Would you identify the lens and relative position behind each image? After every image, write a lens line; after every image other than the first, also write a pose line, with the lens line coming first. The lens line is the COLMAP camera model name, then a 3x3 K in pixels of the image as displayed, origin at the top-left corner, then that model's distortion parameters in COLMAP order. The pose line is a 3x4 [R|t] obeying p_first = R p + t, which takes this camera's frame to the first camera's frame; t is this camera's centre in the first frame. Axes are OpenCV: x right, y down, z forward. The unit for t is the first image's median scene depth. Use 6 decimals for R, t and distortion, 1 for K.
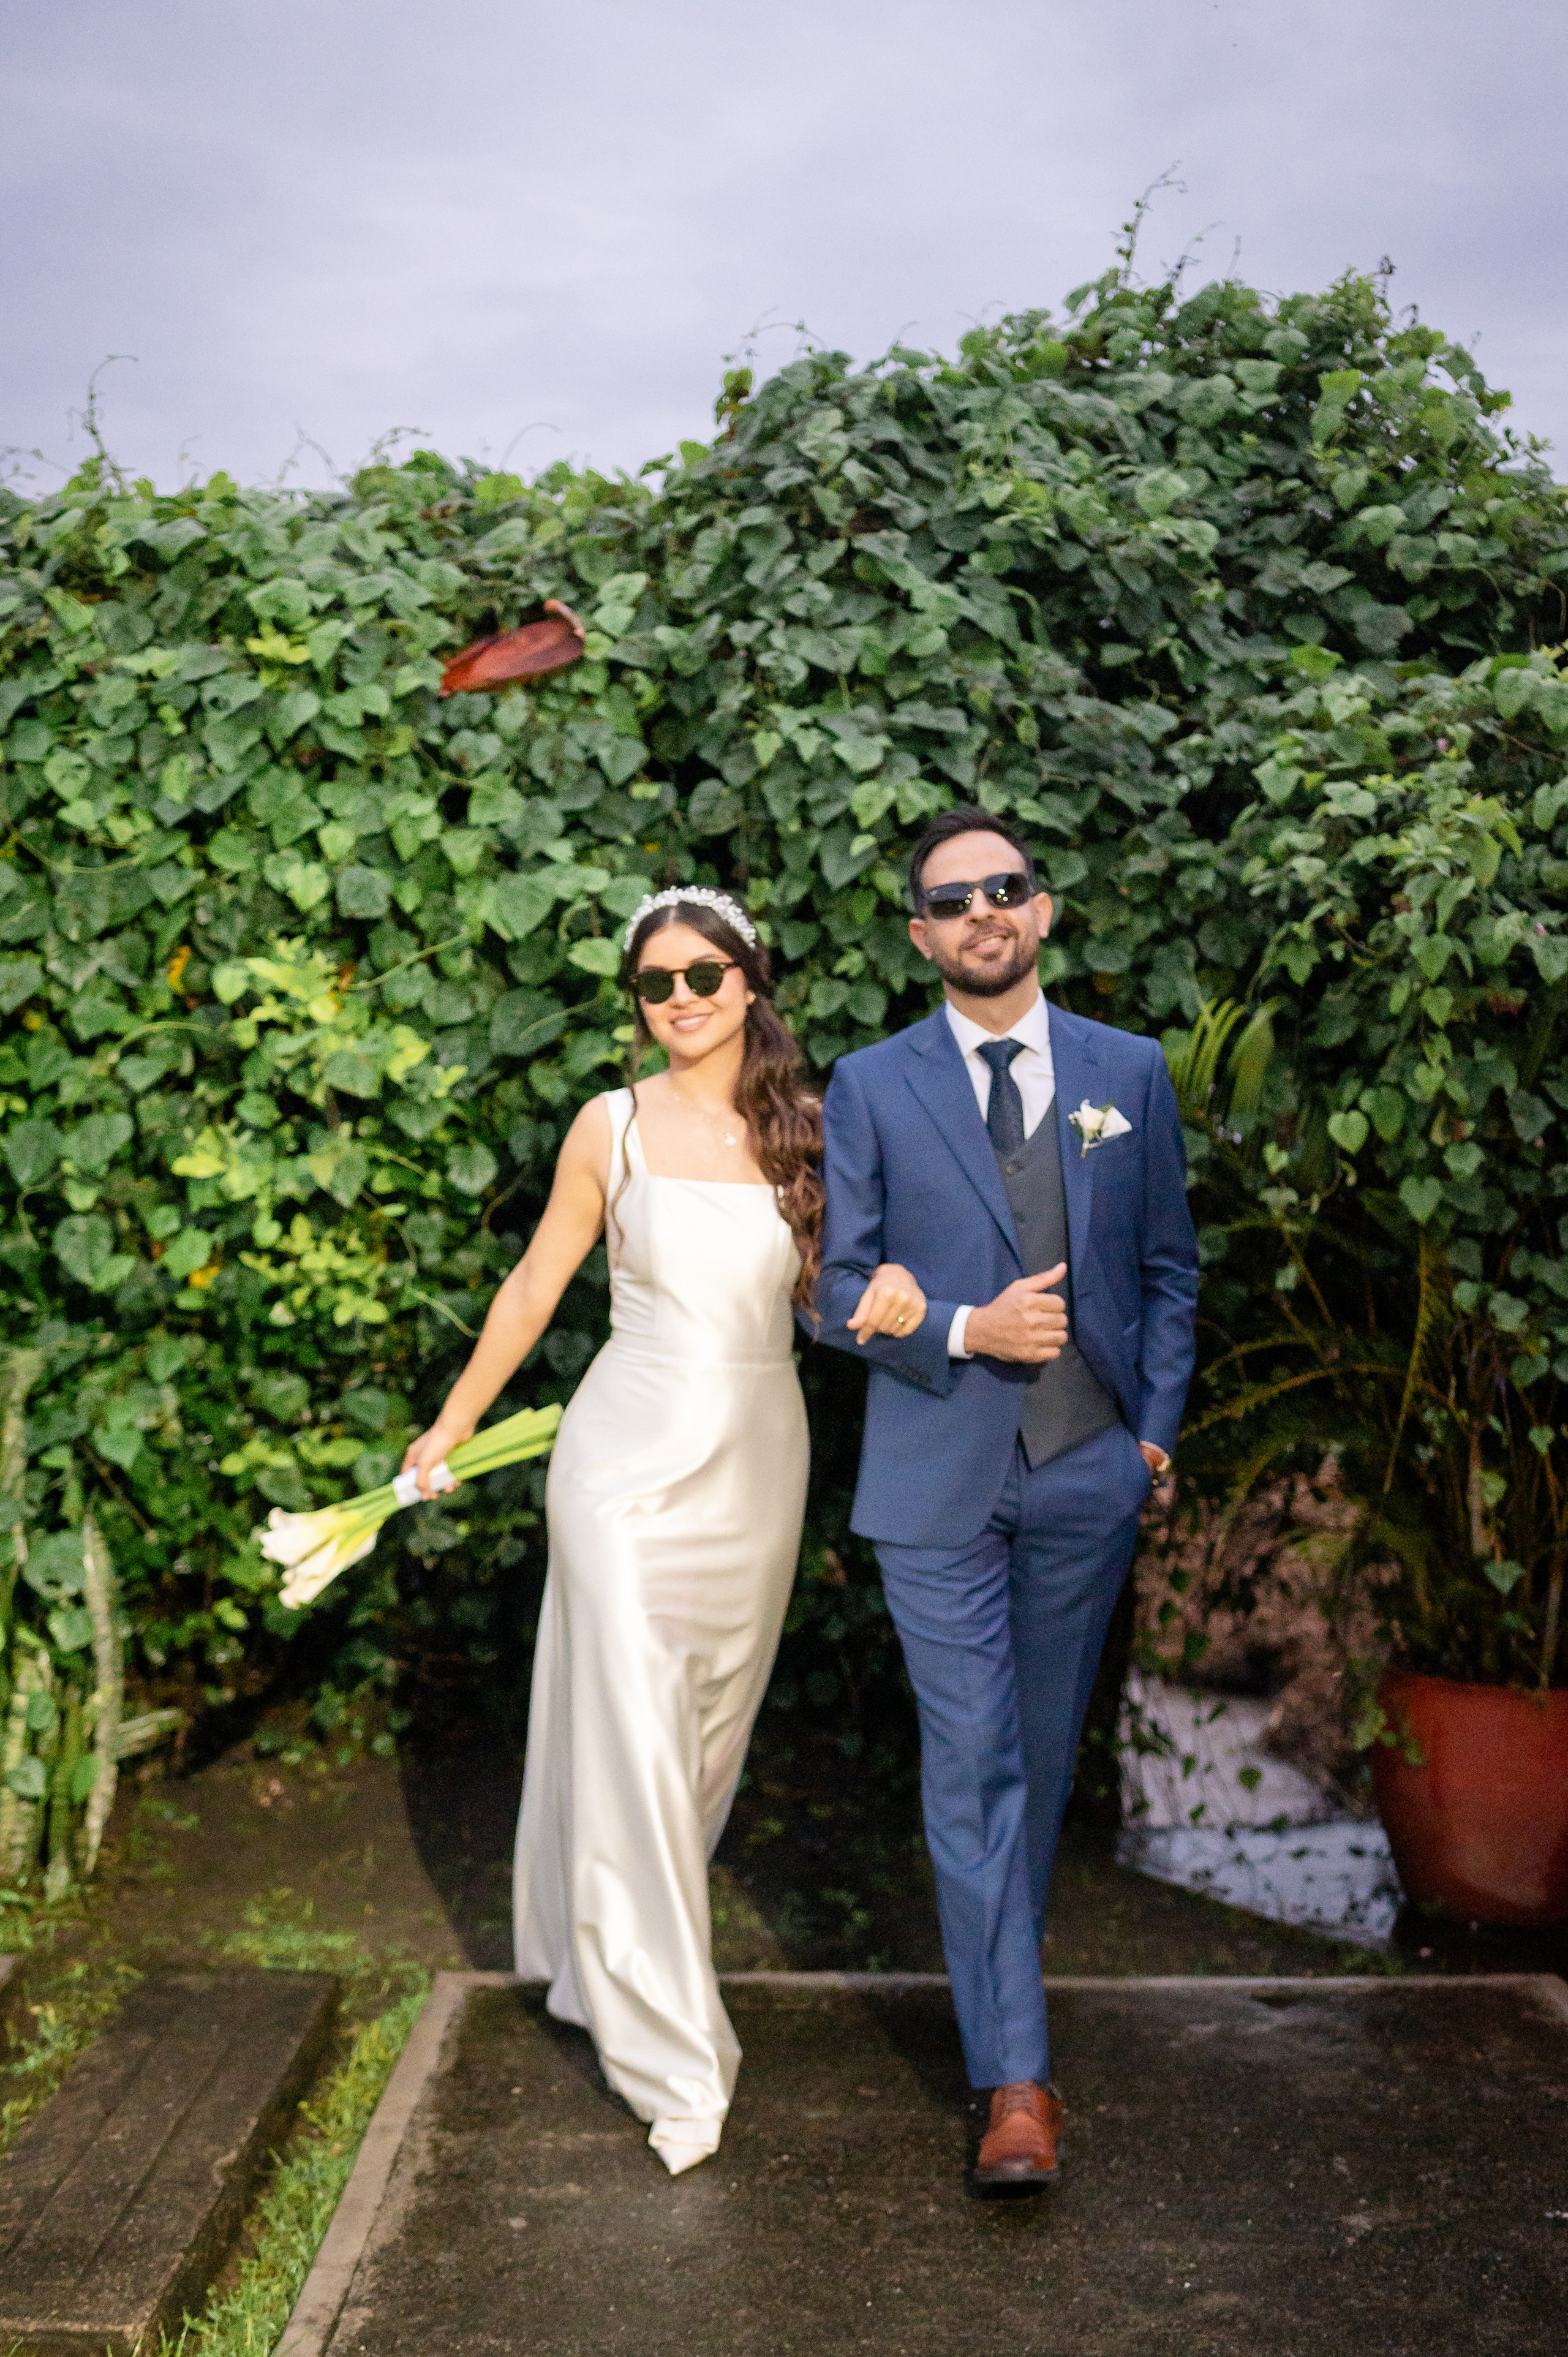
lens RADIAL K [[2486.9, 0, 784.3], [0, 2486.9, 1264.0], [0, 0, 1]] dist [0.007292, -0.008568]
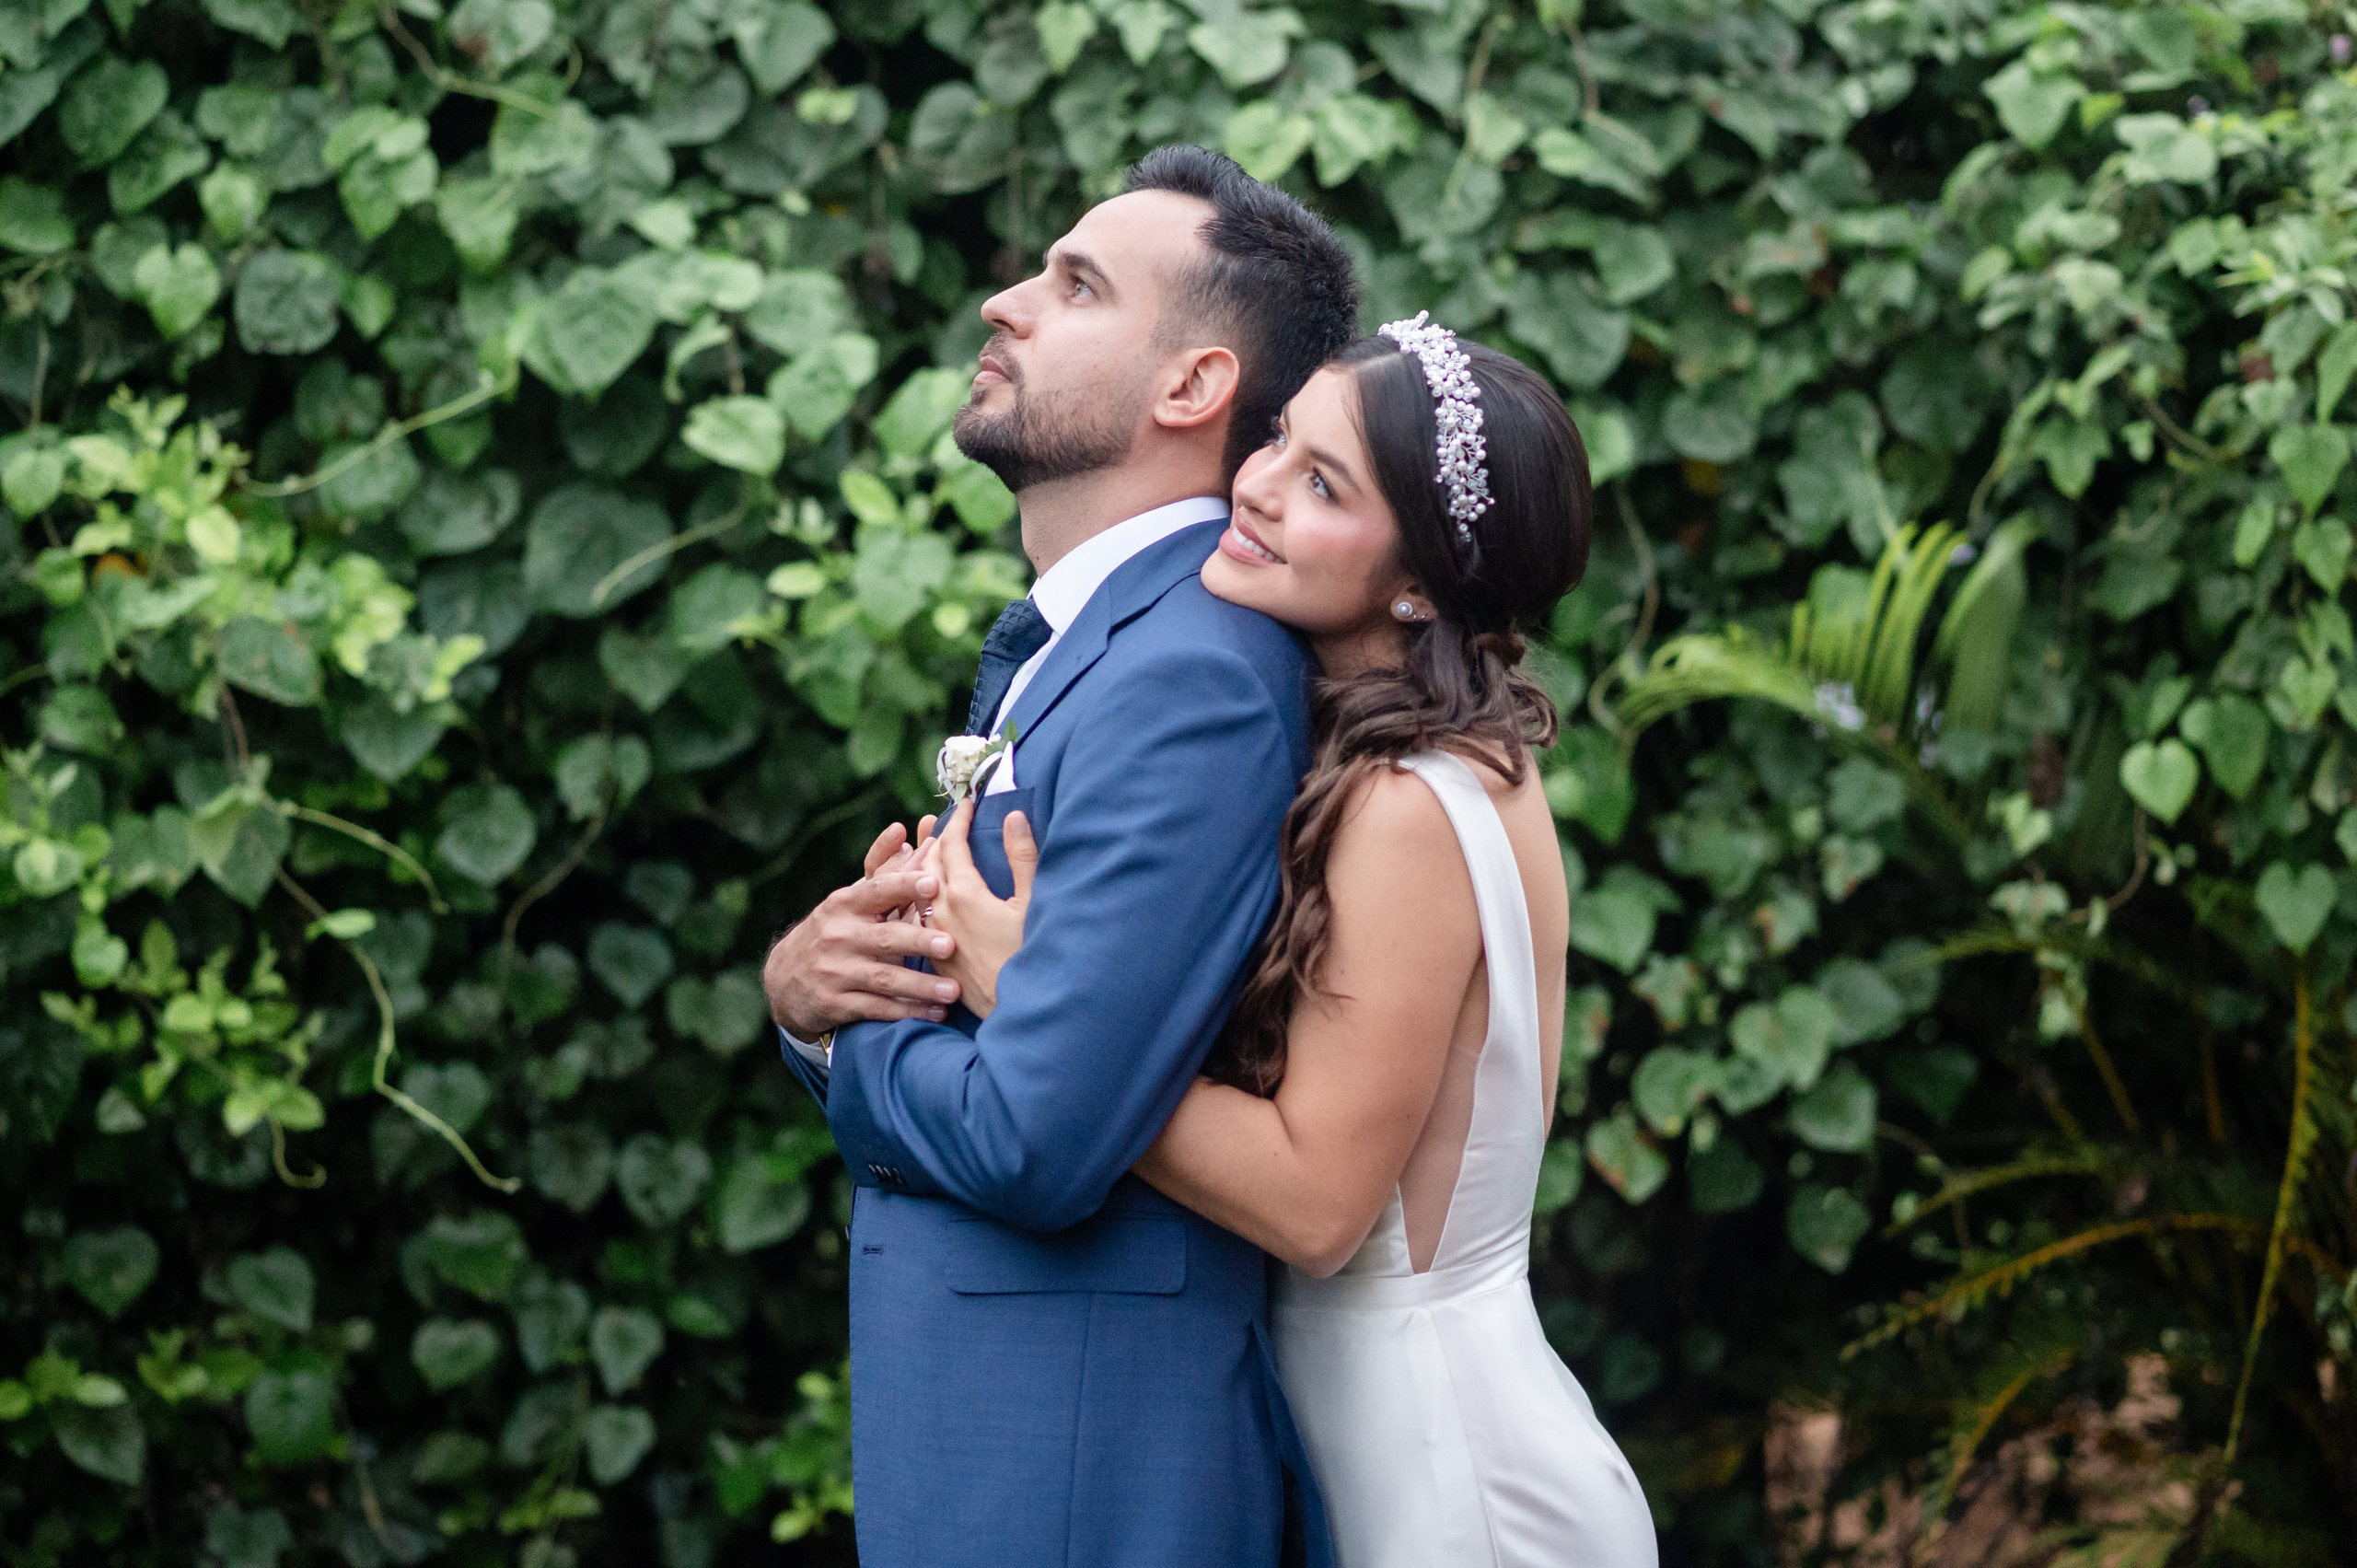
lens RADIAL K [[5856.5, 0, 1191.4], [0, 5856.5, 742.5], [0, 0, 1]] dist [-0.061095, 0.534882]
pose [[0.999143, 0.005736, 0.041002, -0.028976], [-0.005140, 0.999880, -0.014626, -0.039495], [-0.041081, 0.014403, 0.999052, -0.222842]]
